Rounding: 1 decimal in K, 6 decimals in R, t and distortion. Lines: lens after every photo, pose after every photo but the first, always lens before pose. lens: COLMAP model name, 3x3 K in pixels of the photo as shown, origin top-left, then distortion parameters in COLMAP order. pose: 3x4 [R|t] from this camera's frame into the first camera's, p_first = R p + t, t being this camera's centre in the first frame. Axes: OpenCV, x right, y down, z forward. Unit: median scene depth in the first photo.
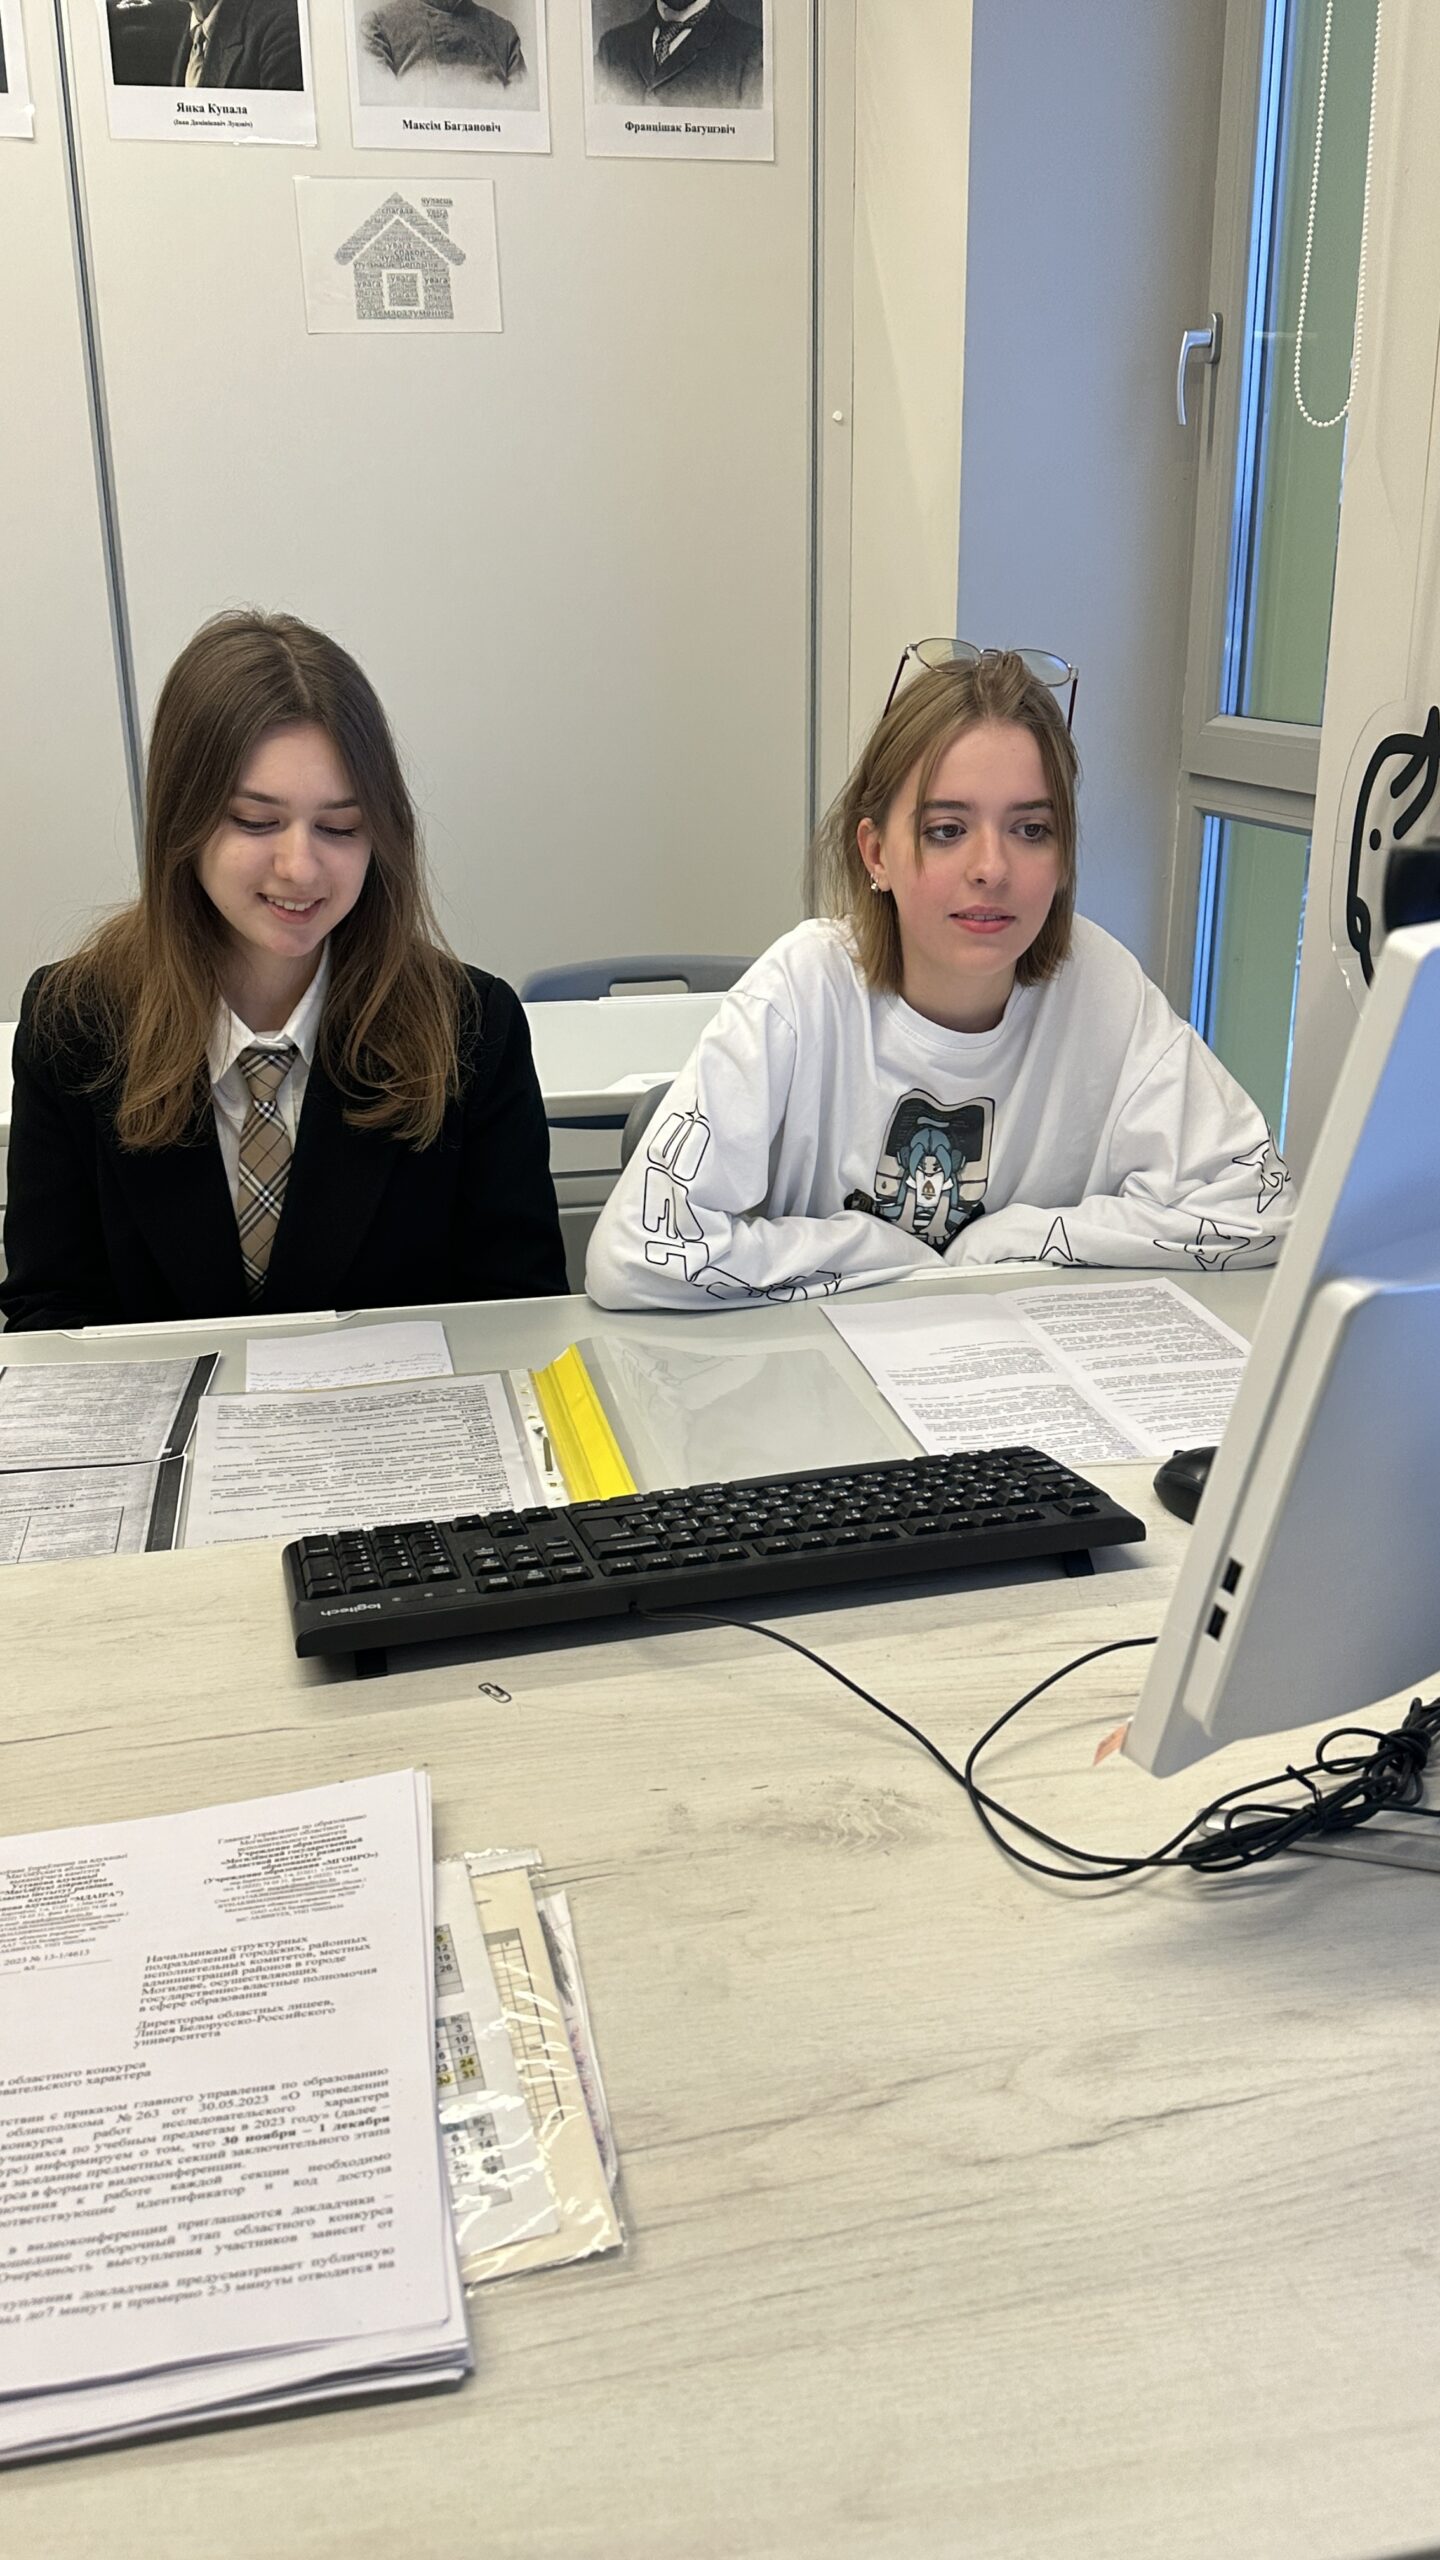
lens RADIAL K [[2071.8, 0, 720.0], [0, 2071.8, 1280.0], [0, 0, 1]] dist [0.002127, 0.000860]
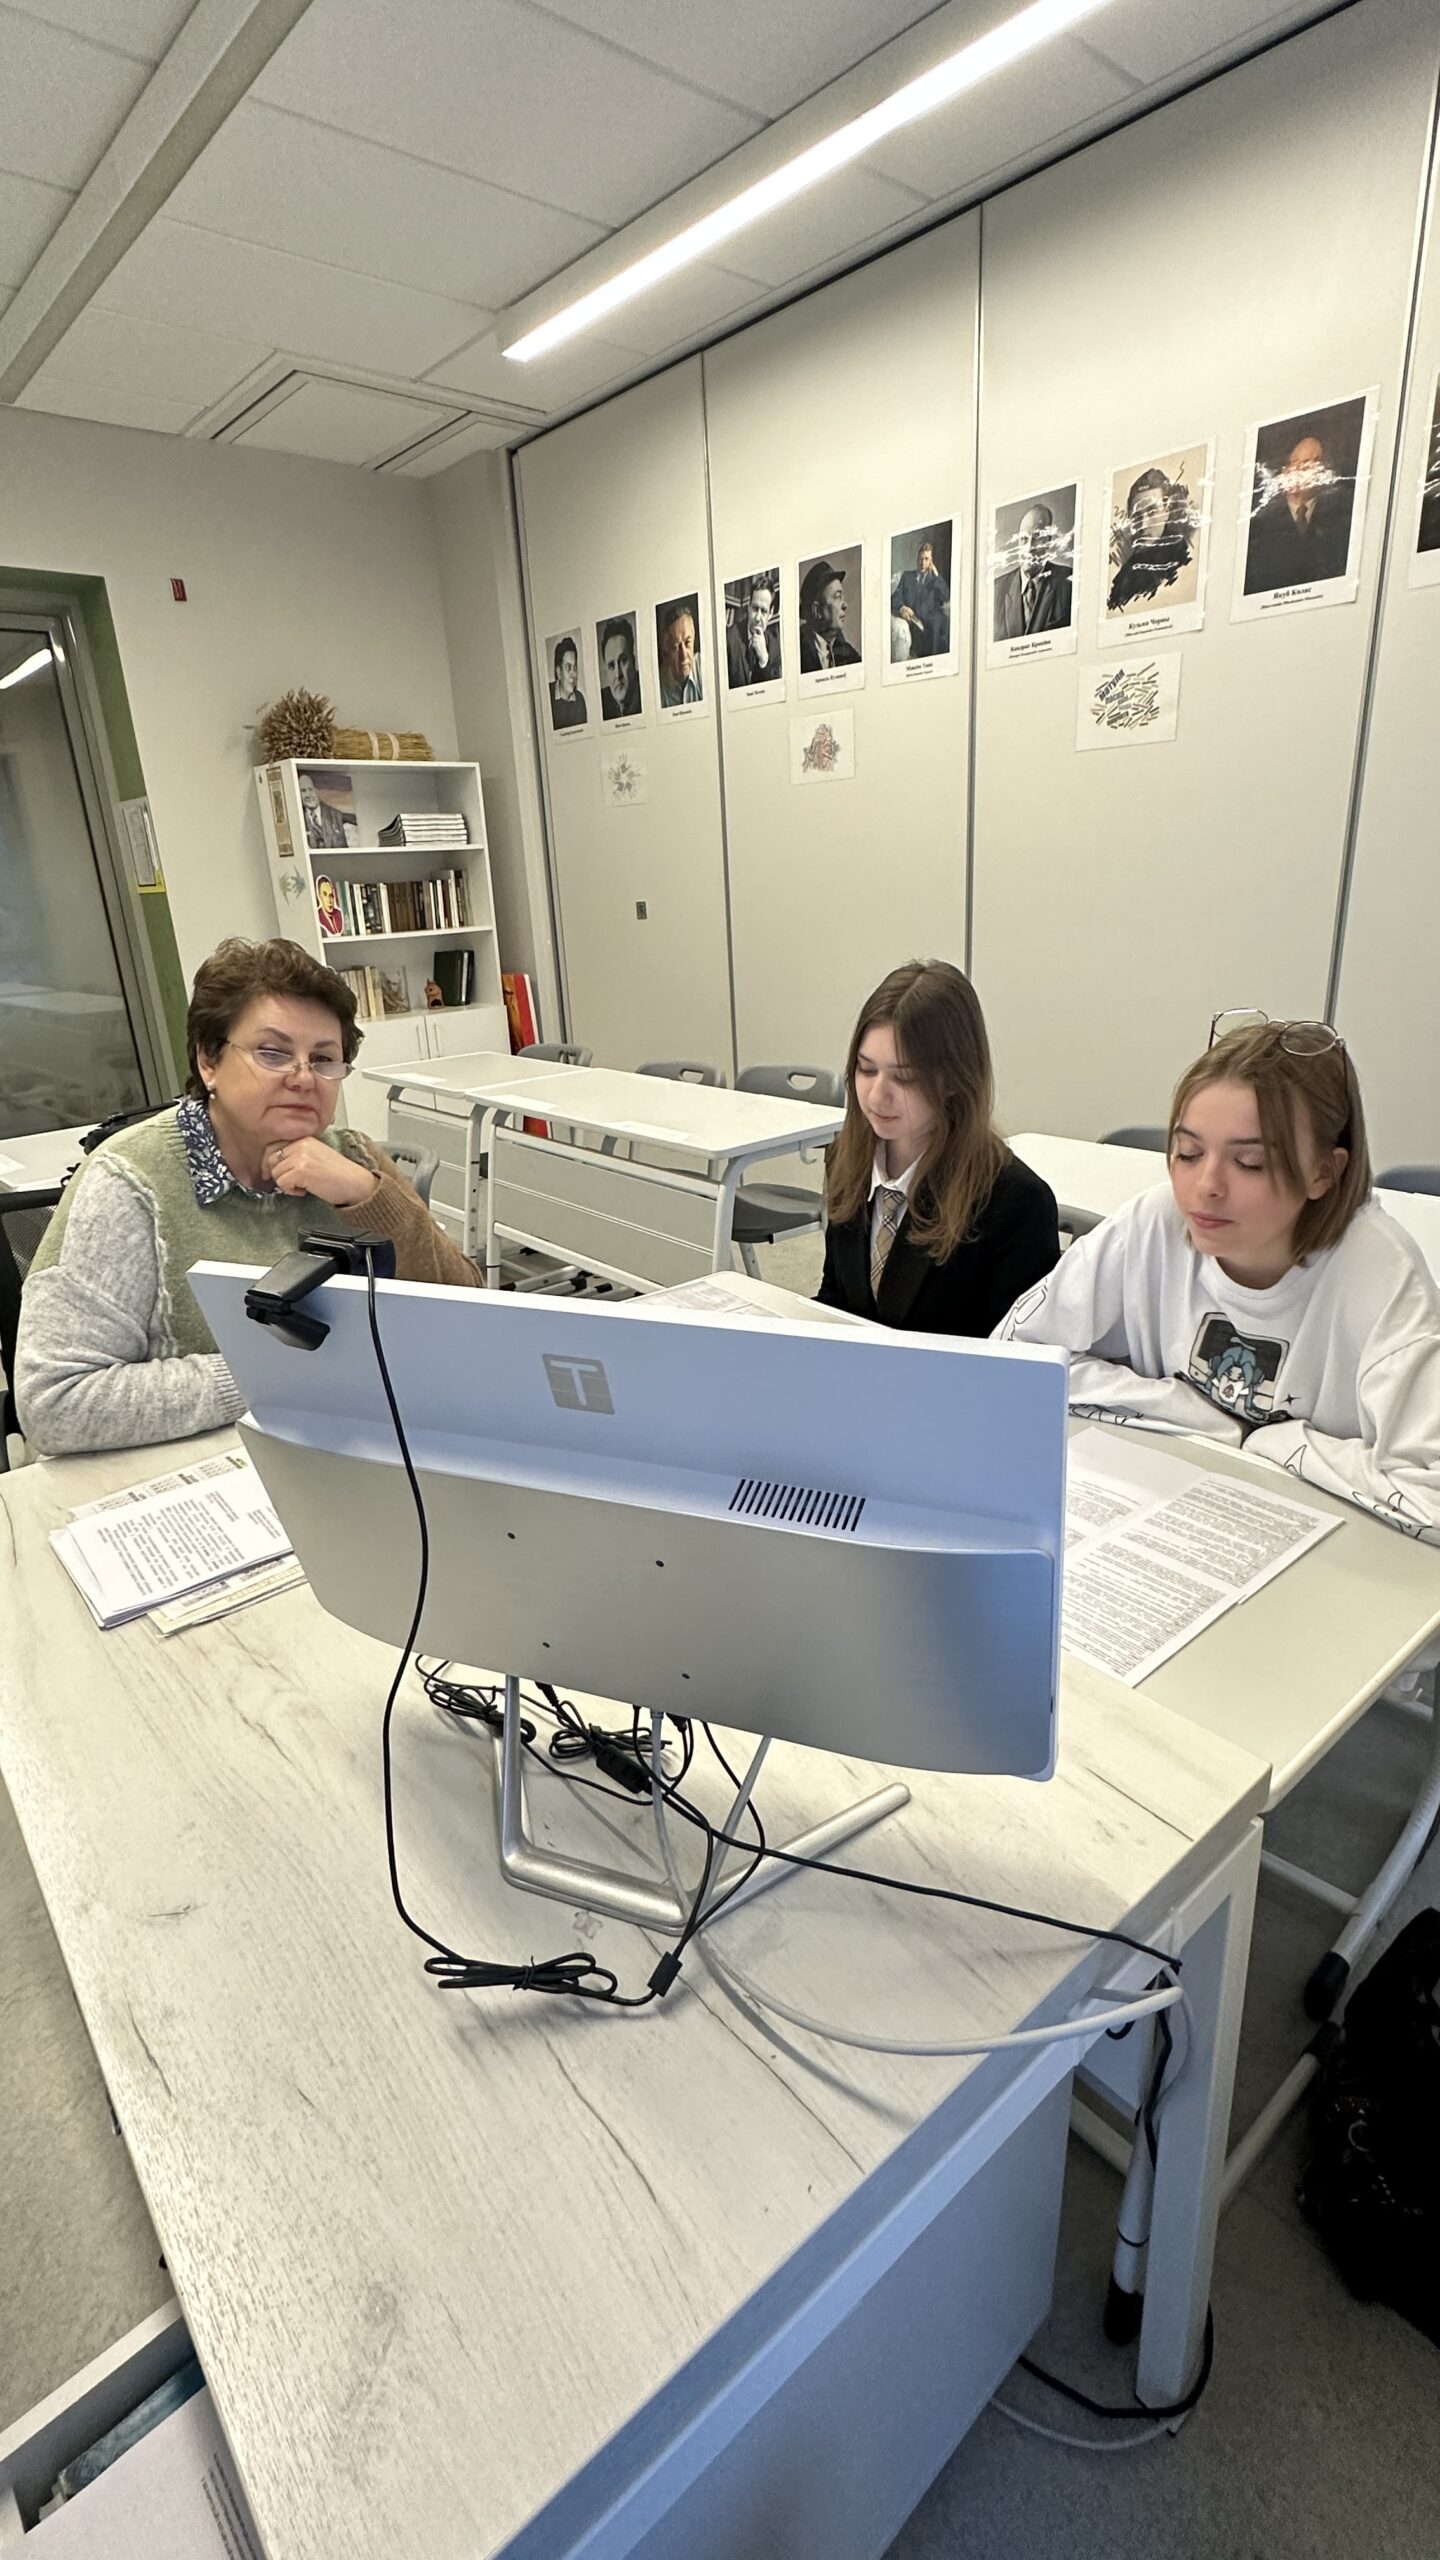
lens RADIAL K [[1190.2, 0, 720.0], [0, 1190.2, 1280.0], [0, 0, 1]] dist [0.000109, 0.000008]
pose [[0.492116, 0.286835, -0.821917, 0.612761], [-0.237201, 0.952615, 0.190424, -0.198753], [0.837591, 0.101249, 0.536834, 0.285977]]
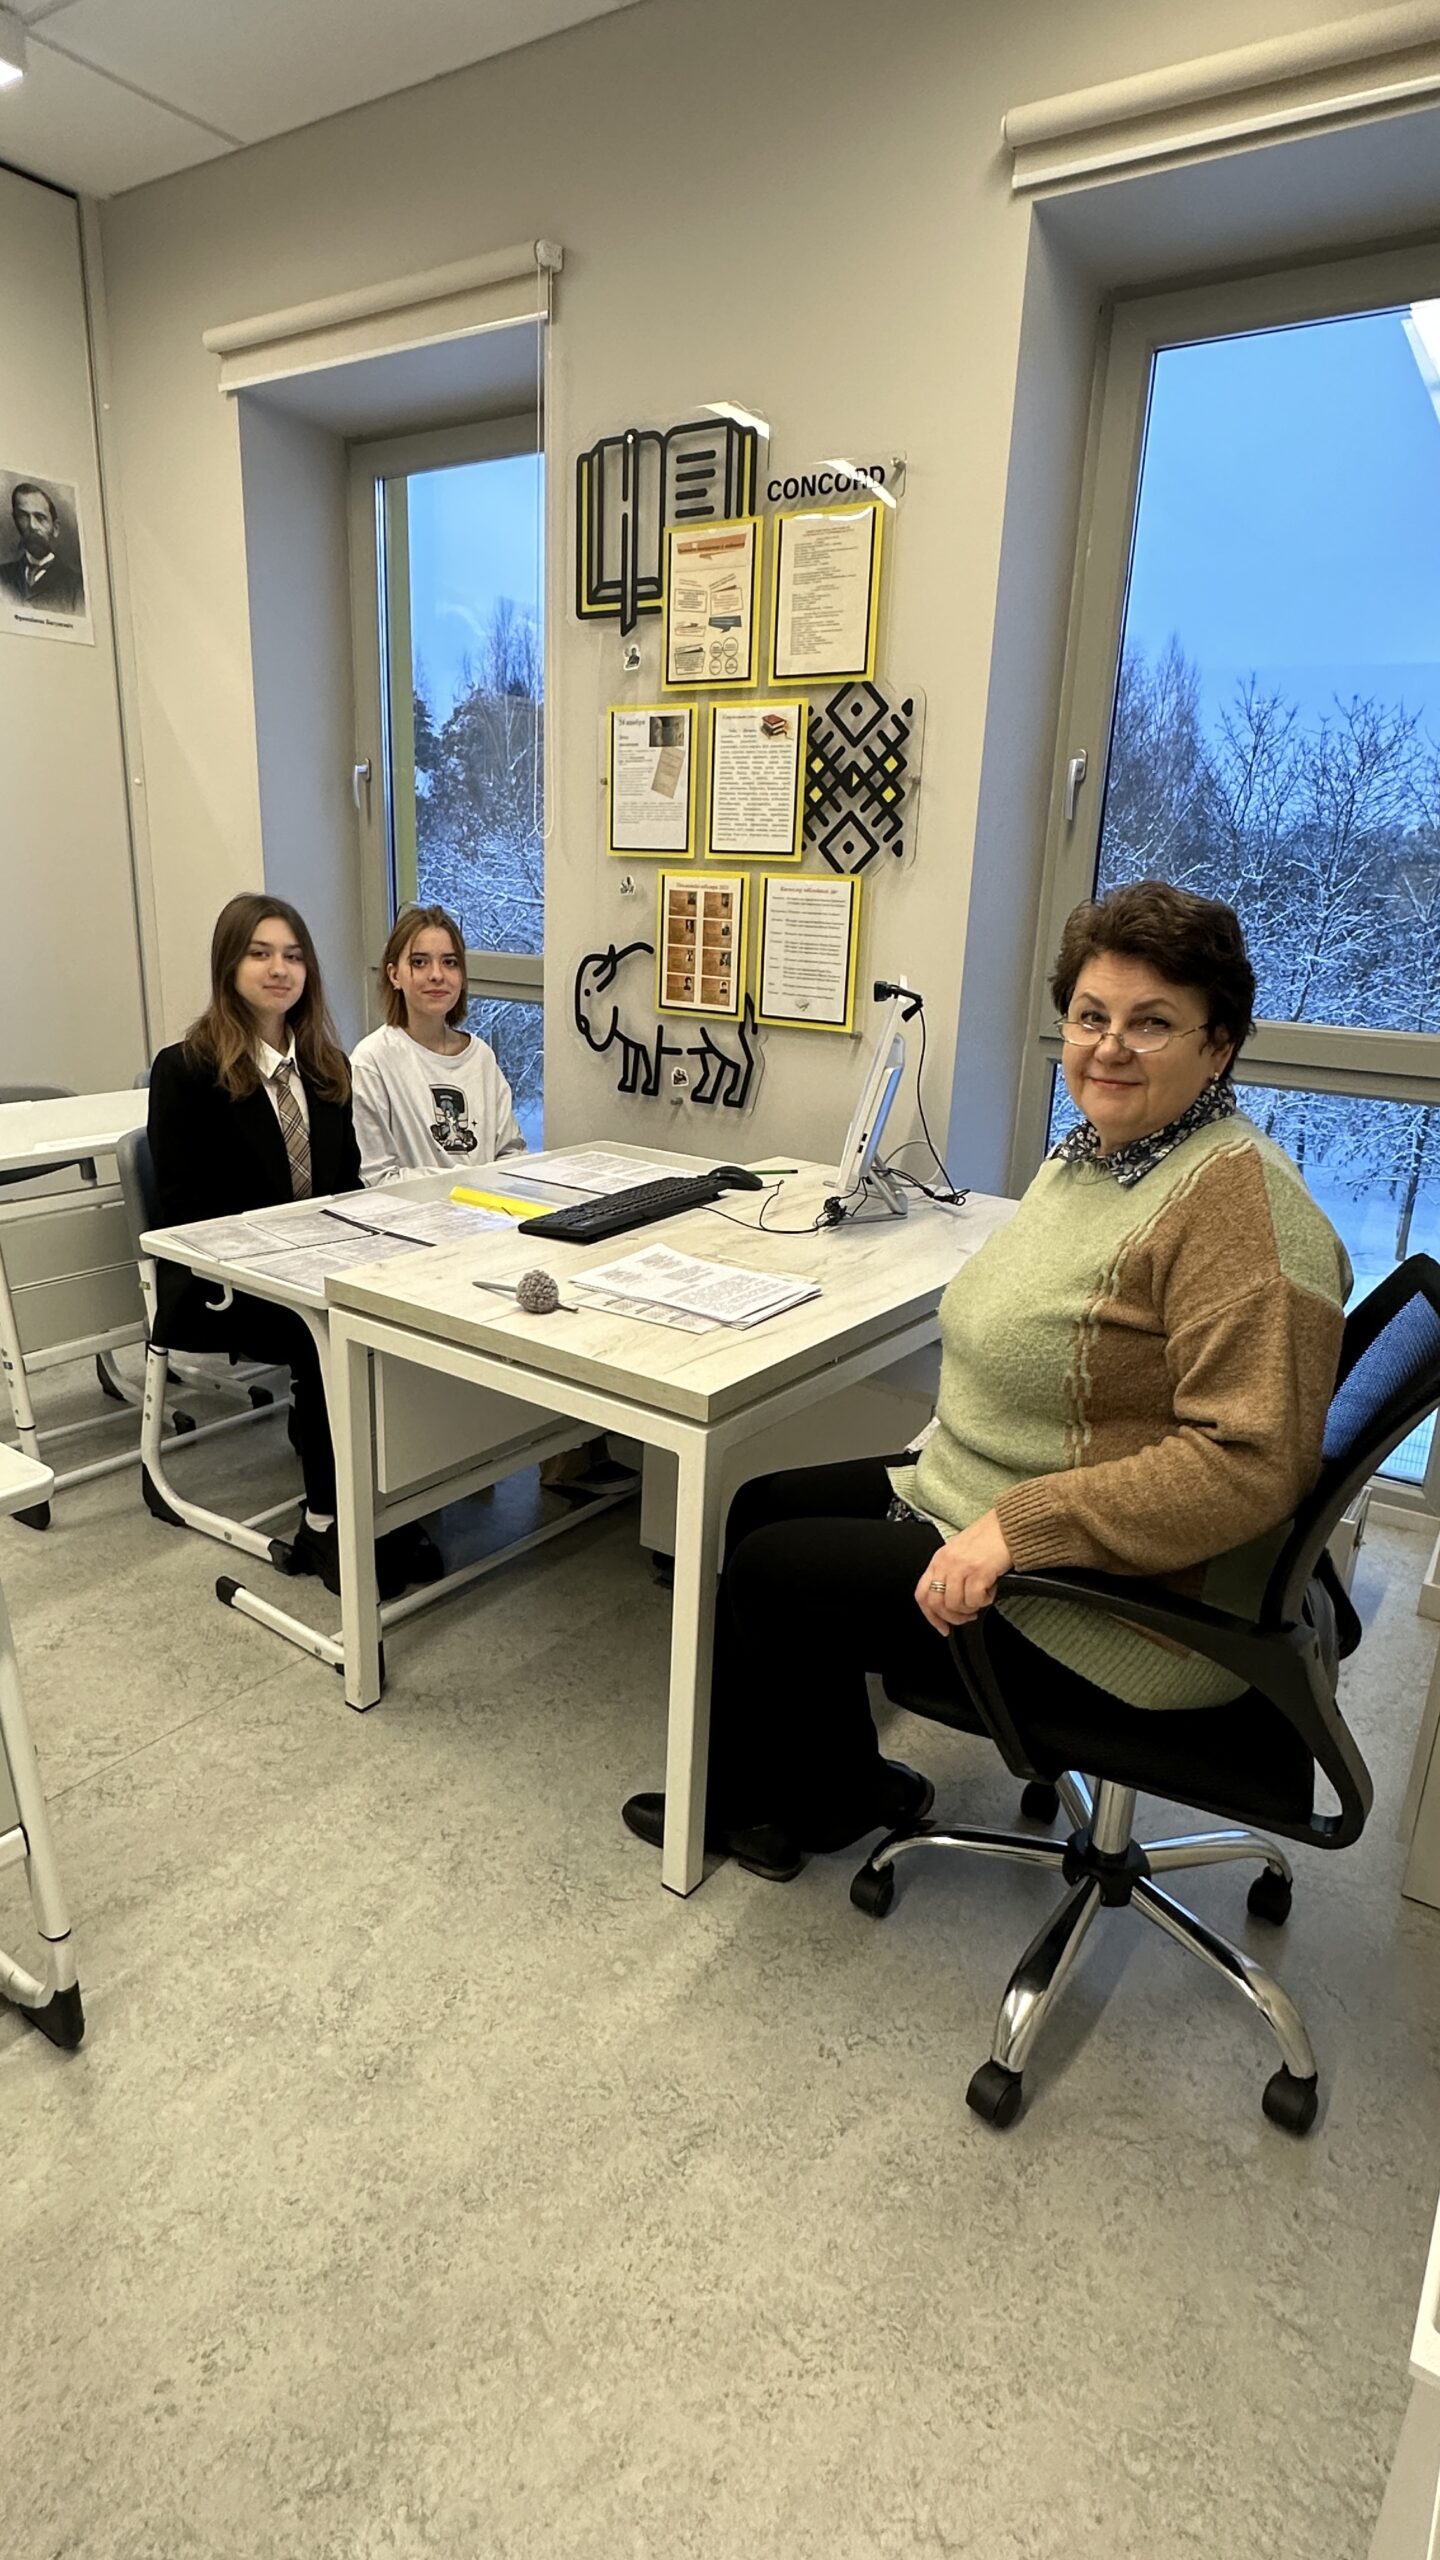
lens RADIAL K [[1395.9, 0, 720.0], [0, 1395.9, 1280.0], [0, 0, 1]] dist [0.001705, 0.000511]
pose [[0.725932, -0.157417, 0.669509, -0.975109], [0.169683, 0.984355, 0.047462, 0.114817], [-0.666506, 0.079151, 0.741286, -0.503710]]
